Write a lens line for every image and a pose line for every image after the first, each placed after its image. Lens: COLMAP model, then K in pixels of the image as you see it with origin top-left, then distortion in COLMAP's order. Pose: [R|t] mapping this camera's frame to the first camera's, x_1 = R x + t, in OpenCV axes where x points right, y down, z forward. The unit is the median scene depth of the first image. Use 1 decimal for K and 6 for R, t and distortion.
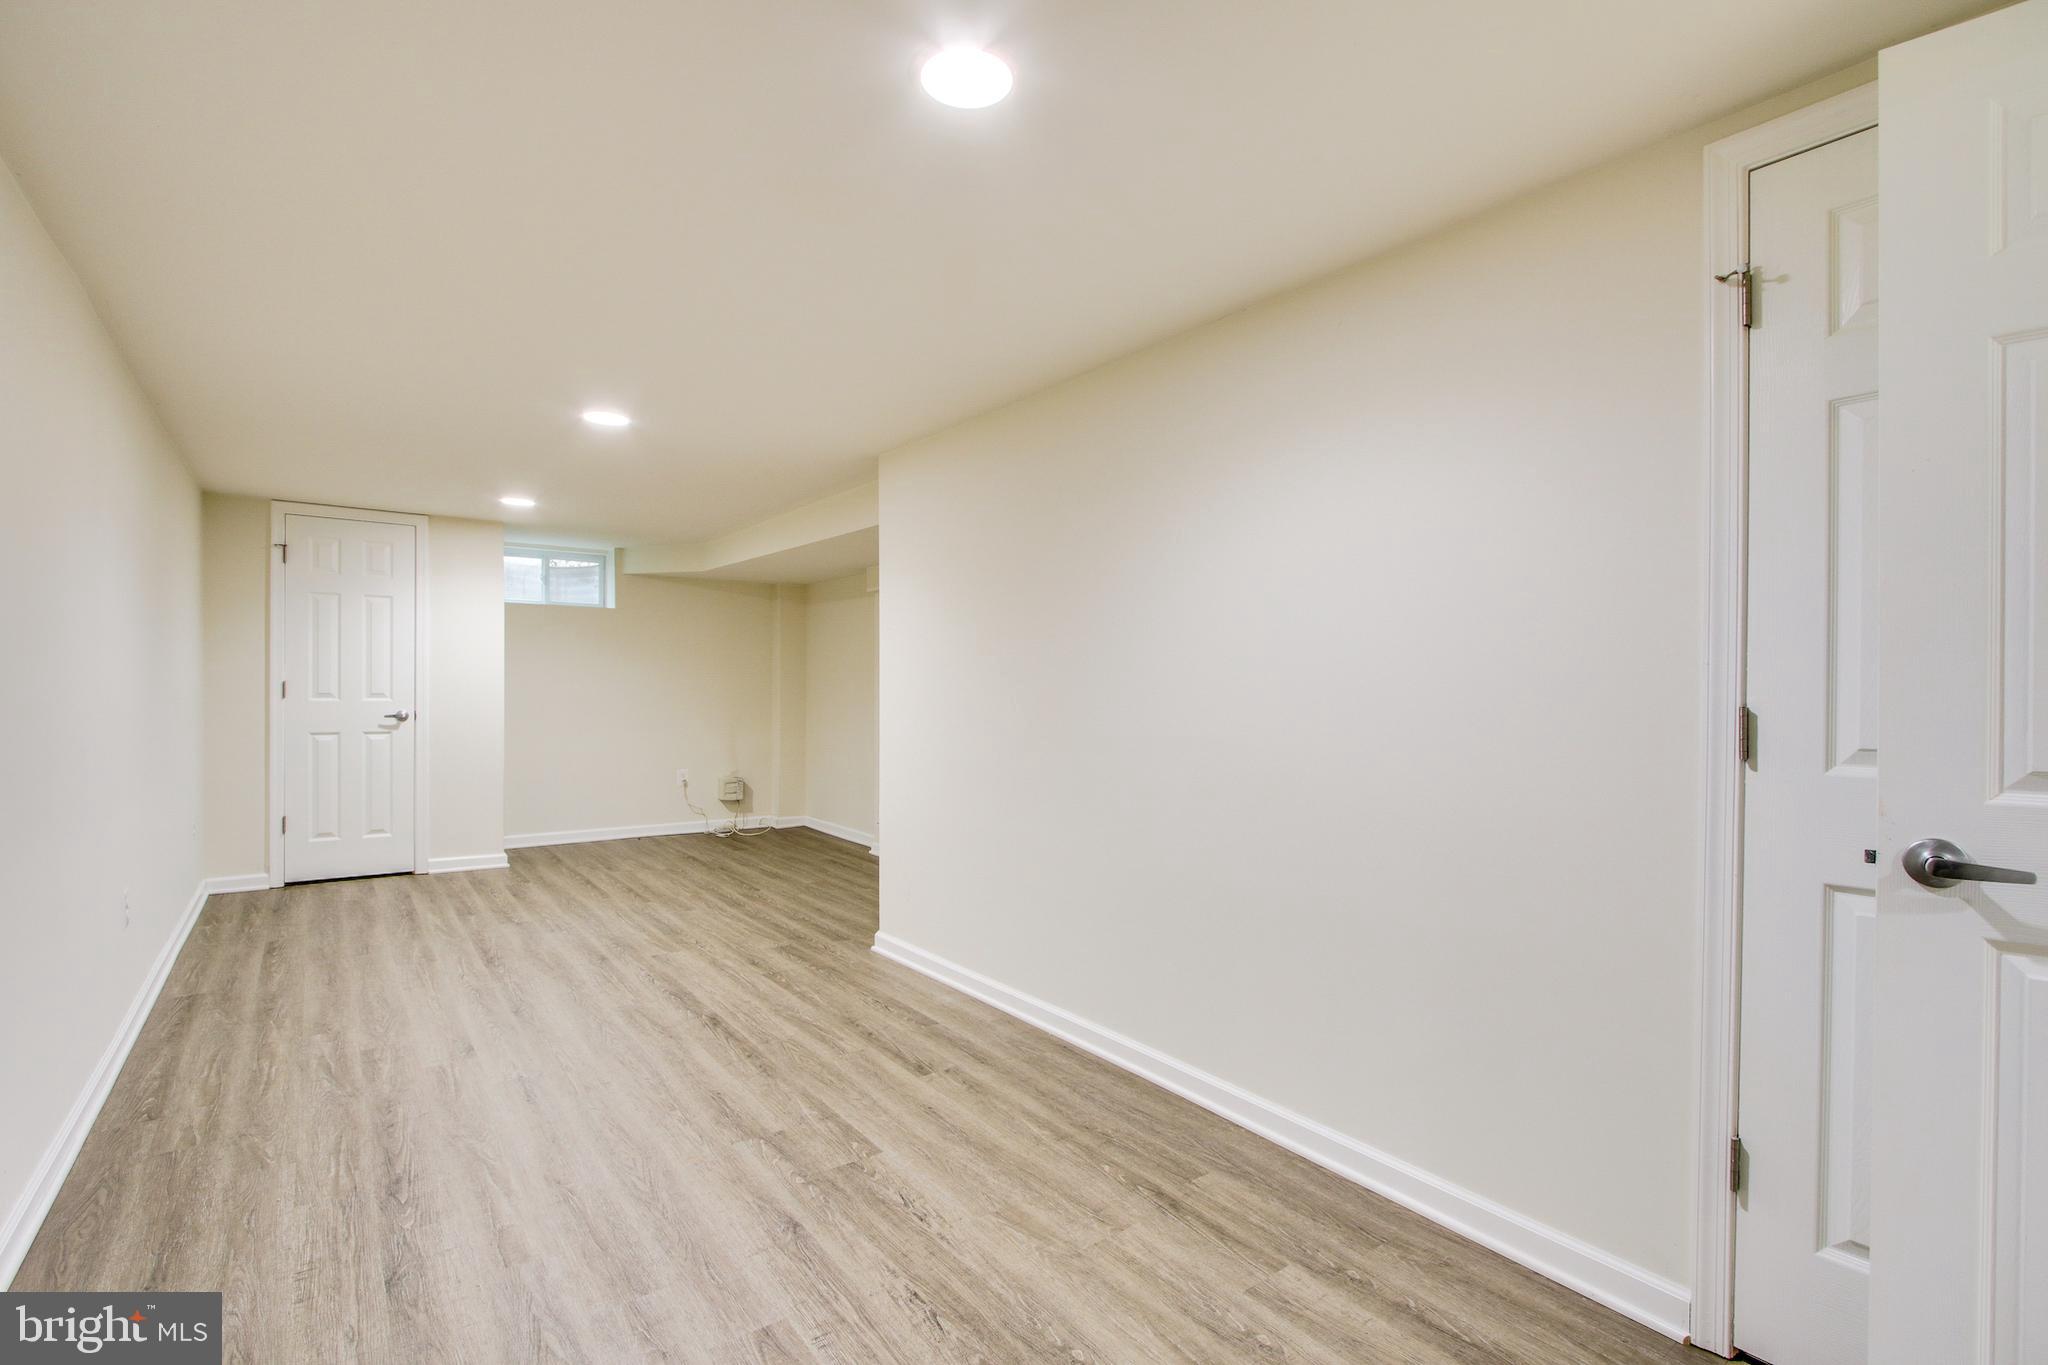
lens RADIAL K [[942.4, 0, 1022.7], [0, 942.4, 688.3], [0, 0, 1]] dist [-0.010529, 0.001768]
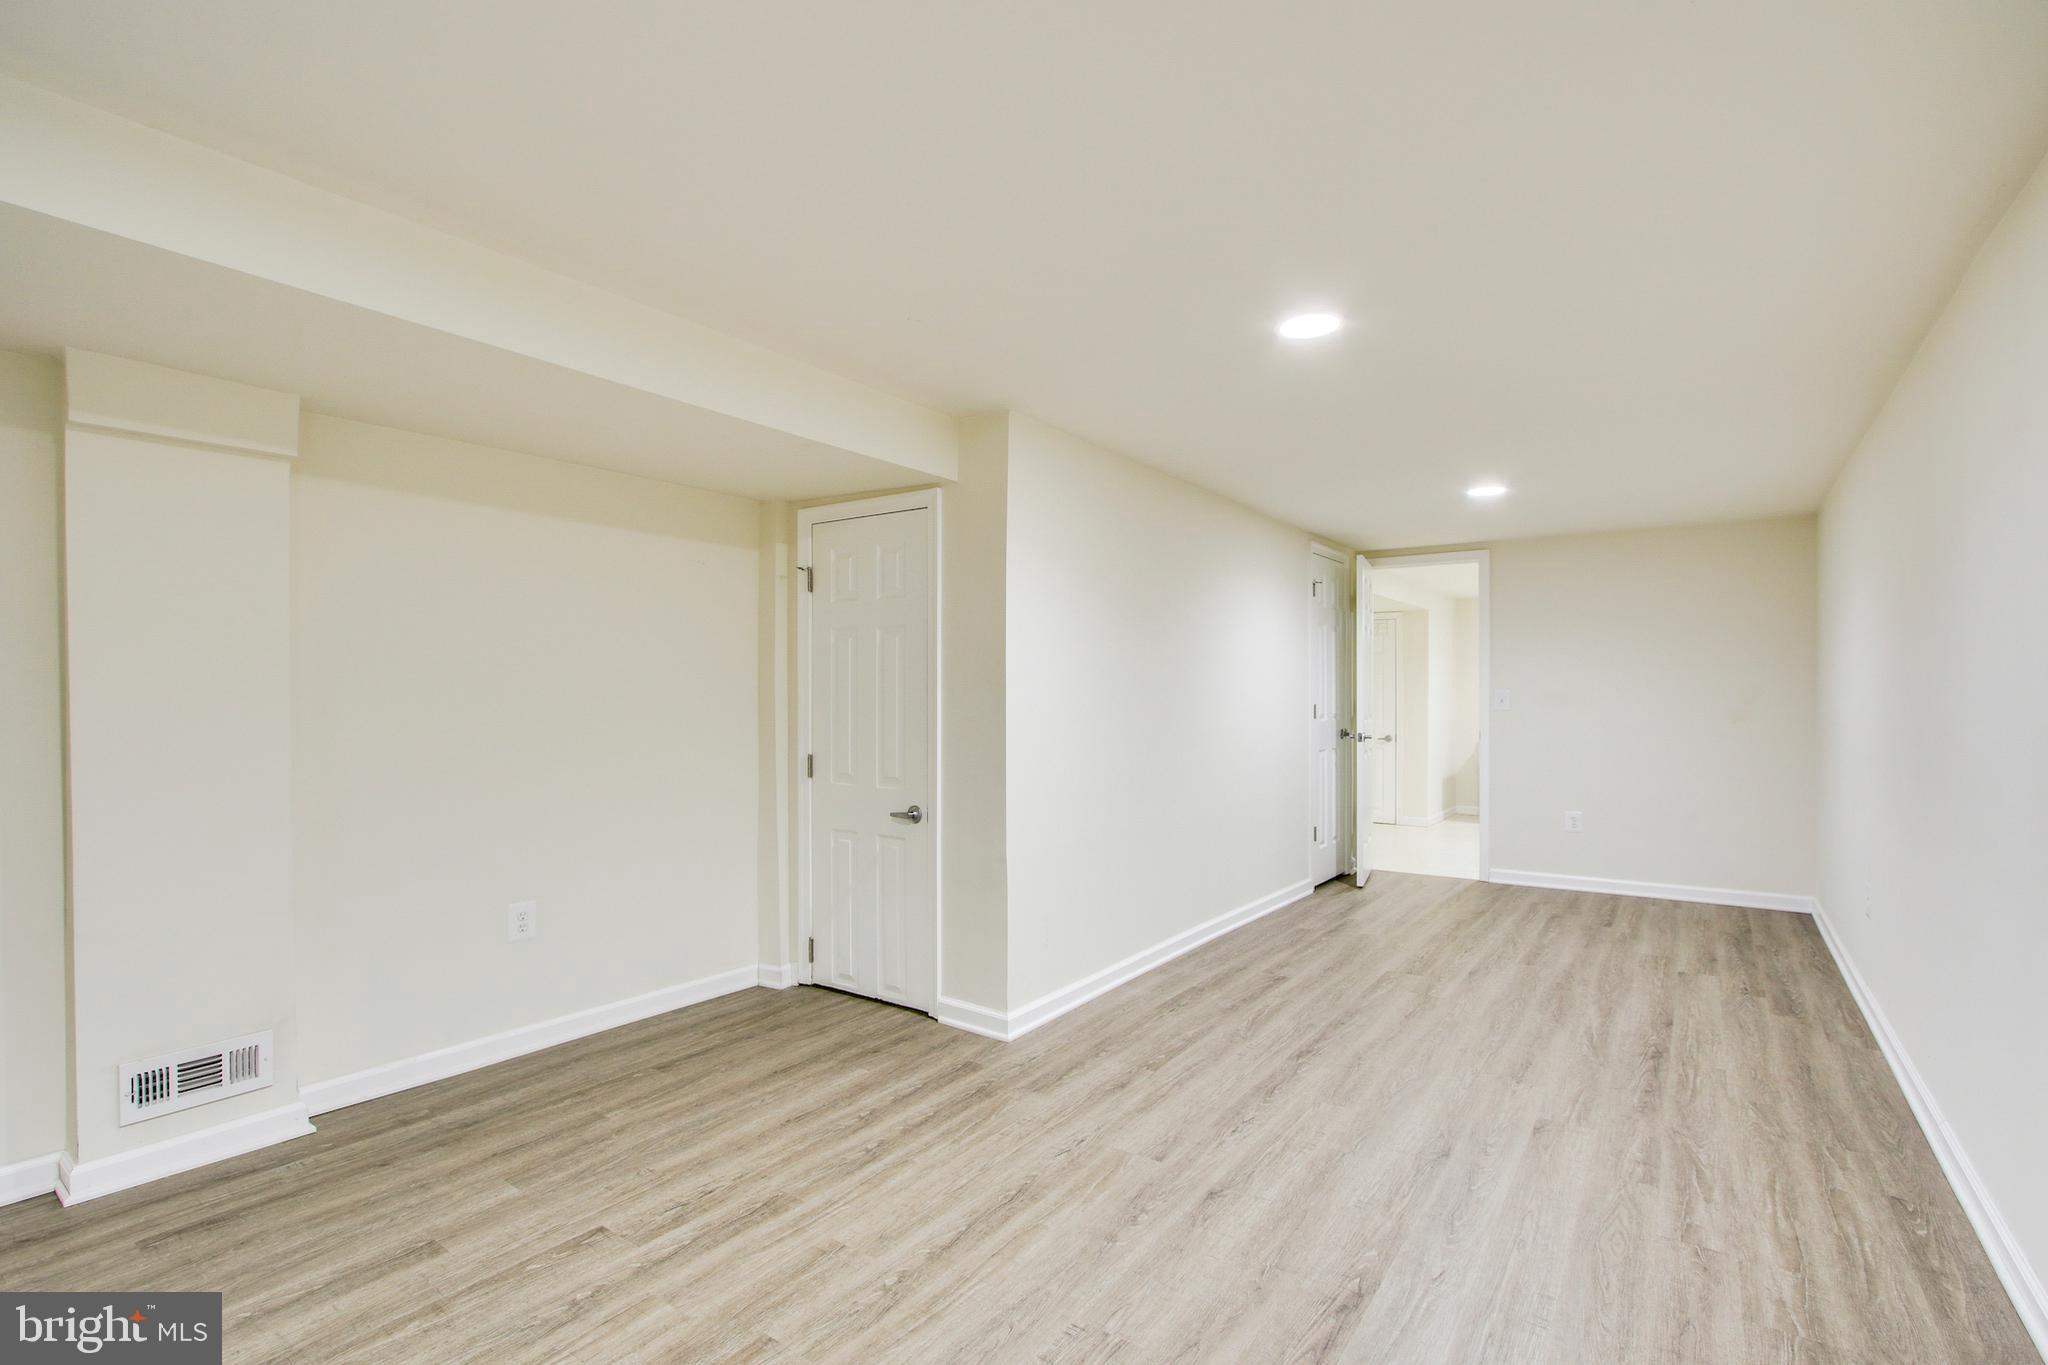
lens RADIAL K [[942.4, 0, 1022.9], [0, 942.4, 690.3], [0, 0, 1]] dist [-0.010529, 0.001768]
pose [[-0.298264, 0.000364, 0.954483, -1.301370], [-0.002047, 0.999997, -0.001021, -0.019070], [-0.954481, -0.002259, -0.298263, 1.749726]]
